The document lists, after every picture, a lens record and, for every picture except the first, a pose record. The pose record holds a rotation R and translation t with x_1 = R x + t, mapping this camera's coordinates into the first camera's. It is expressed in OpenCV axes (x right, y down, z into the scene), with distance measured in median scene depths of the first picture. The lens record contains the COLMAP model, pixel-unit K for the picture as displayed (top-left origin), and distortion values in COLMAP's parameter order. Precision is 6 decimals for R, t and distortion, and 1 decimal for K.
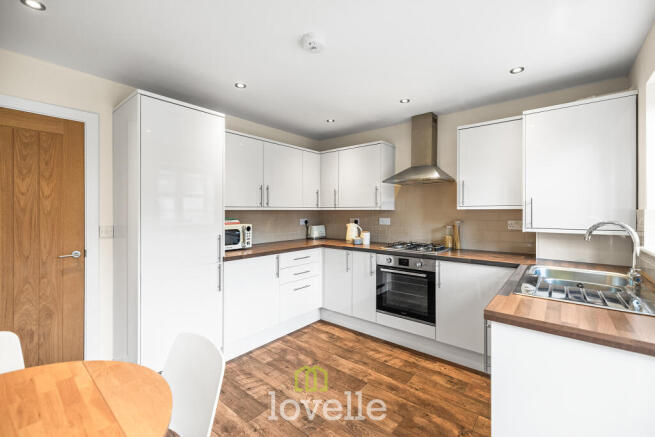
lens RADIAL K [[273.1, 0, 341.1], [0, 273.1, 215.5], [0, 0, 1]] dist [0.010739, 0.000010]
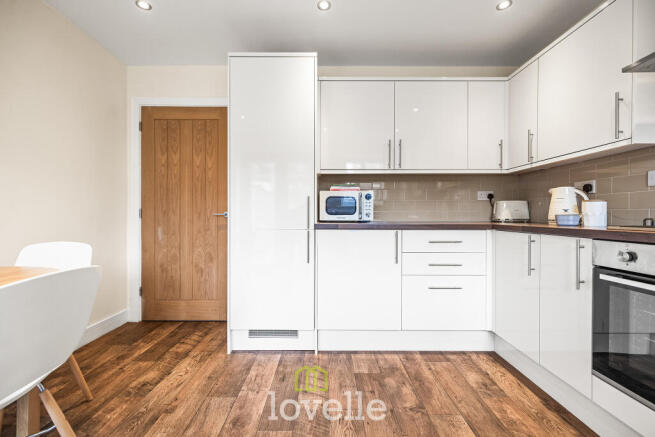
lens RADIAL K [[281.9, 0, 327.5], [0, 281.9, 218.5], [0, 0, 1]] dist [0.000820, -0.000015]
pose [[0.622023, 0.004503, -0.782986, 0.214072], [-0.003509, 0.999989, 0.002963, 0.104660], [0.782991, 0.000904, 0.622033, 0.391414]]
